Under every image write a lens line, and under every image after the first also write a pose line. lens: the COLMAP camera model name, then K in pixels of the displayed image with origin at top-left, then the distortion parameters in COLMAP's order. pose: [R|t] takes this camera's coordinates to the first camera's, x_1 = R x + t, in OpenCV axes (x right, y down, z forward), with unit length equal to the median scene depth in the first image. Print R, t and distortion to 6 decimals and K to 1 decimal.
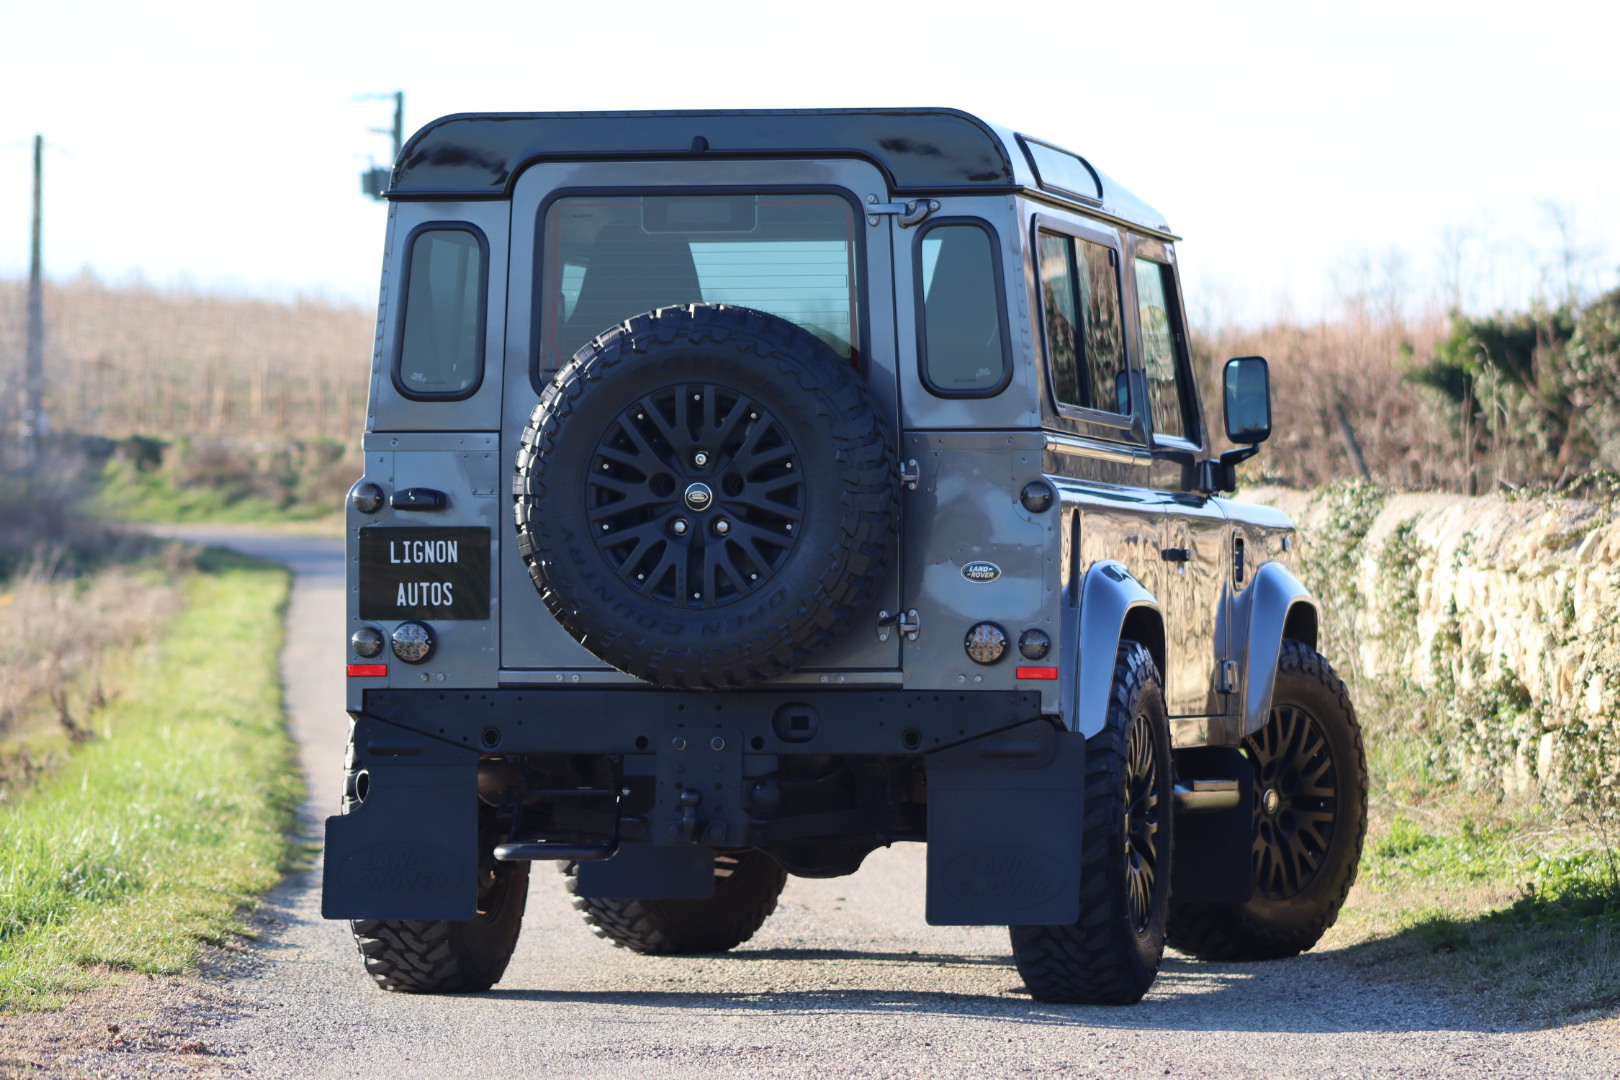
lens RADIAL K [[8392.8, 0, 806.8], [0, 8392.8, 539.4], [0, 0, 1]] dist [0.375910, 0.000000]
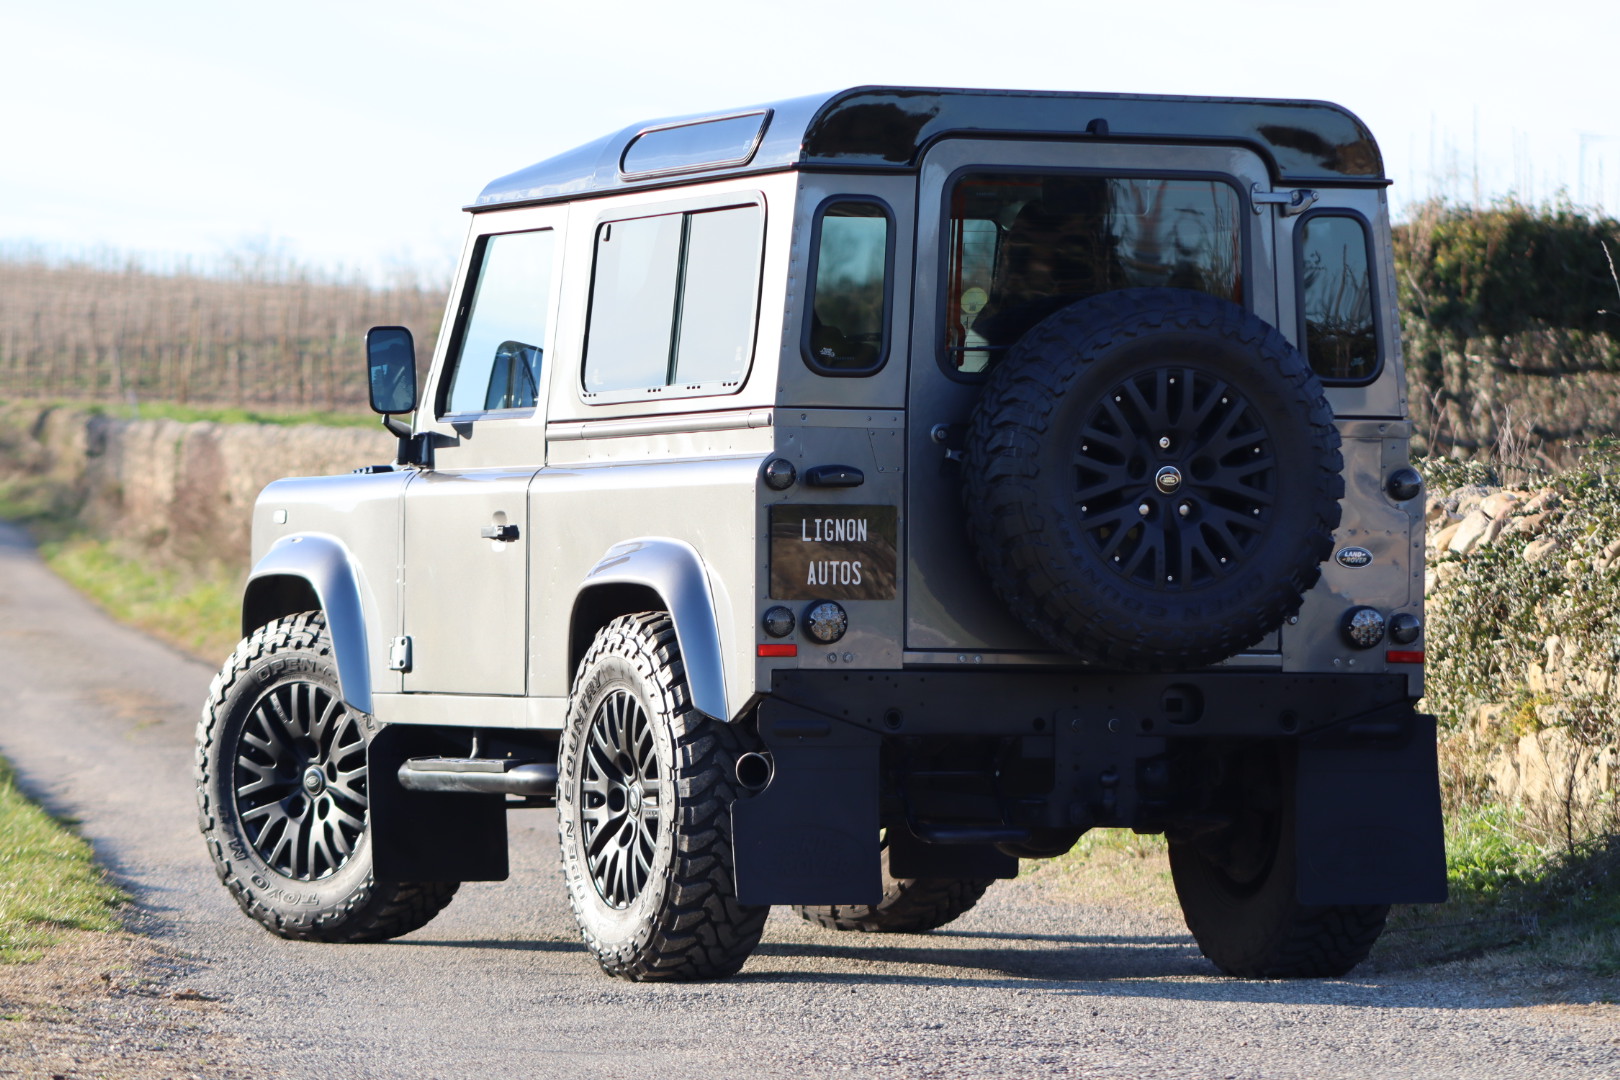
lens RADIAL K [[8981.1, 0, 809.8], [0, 8981.1, 542.8], [0, 0, 1]] dist [0.598997, 0.000000]
pose [[0.826565, 0.011745, 0.562719, -0.647523], [-0.014427, 0.999896, 0.000322, 0.002697], [-0.562657, -0.008385, 0.826648, 0.133094]]
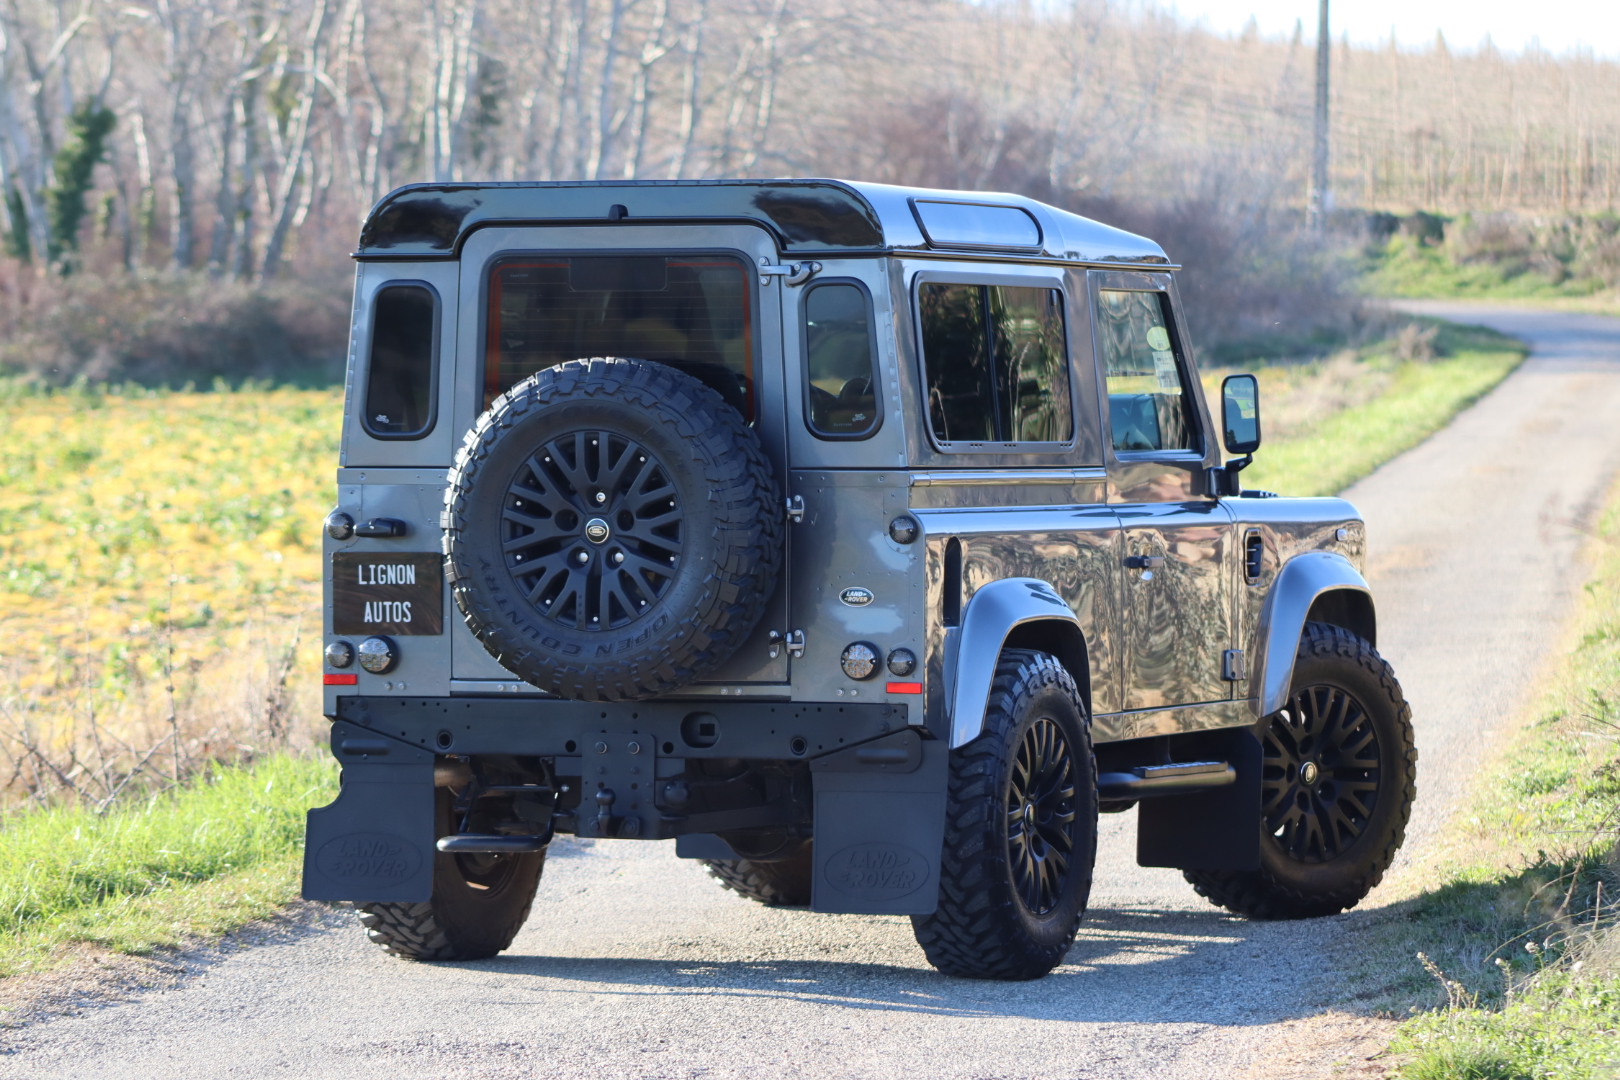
lens RADIAL K [[8392.8, 0, 816.9], [0, 8392.8, 540.8], [0, 0, 1]] dist [0.375910, 0.000000]
pose [[0.985259, 0.000590, -0.171071, 0.205588], [0.004713, 0.999521, 0.030591, -0.037528], [0.171007, -0.030946, 0.984784, -0.097434]]
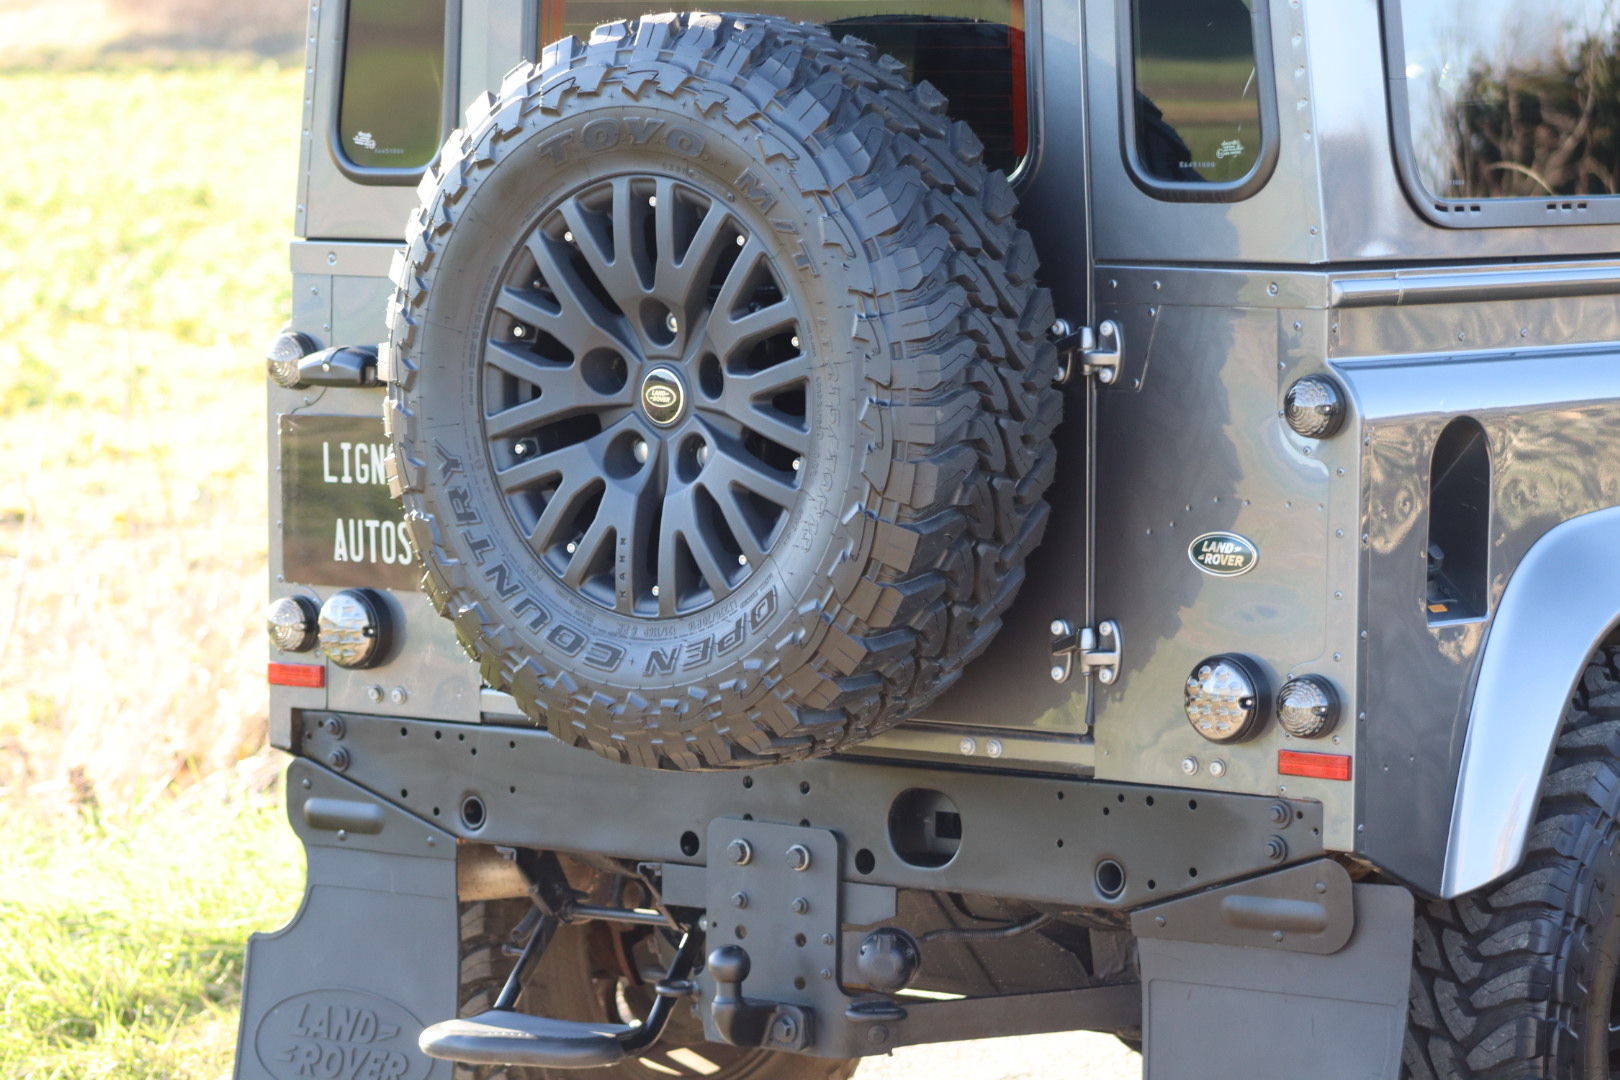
lens RADIAL K [[6597.9, 0, 807.9], [0, 6597.9, 537.6], [0, 0, 1]] dist [-0.004809, 0.000000]
pose [[0.888424, 0.033948, -0.457767, 0.176433], [0.007139, 0.996119, 0.087728, -0.031253], [0.458969, -0.081208, 0.884733, 0.643347]]
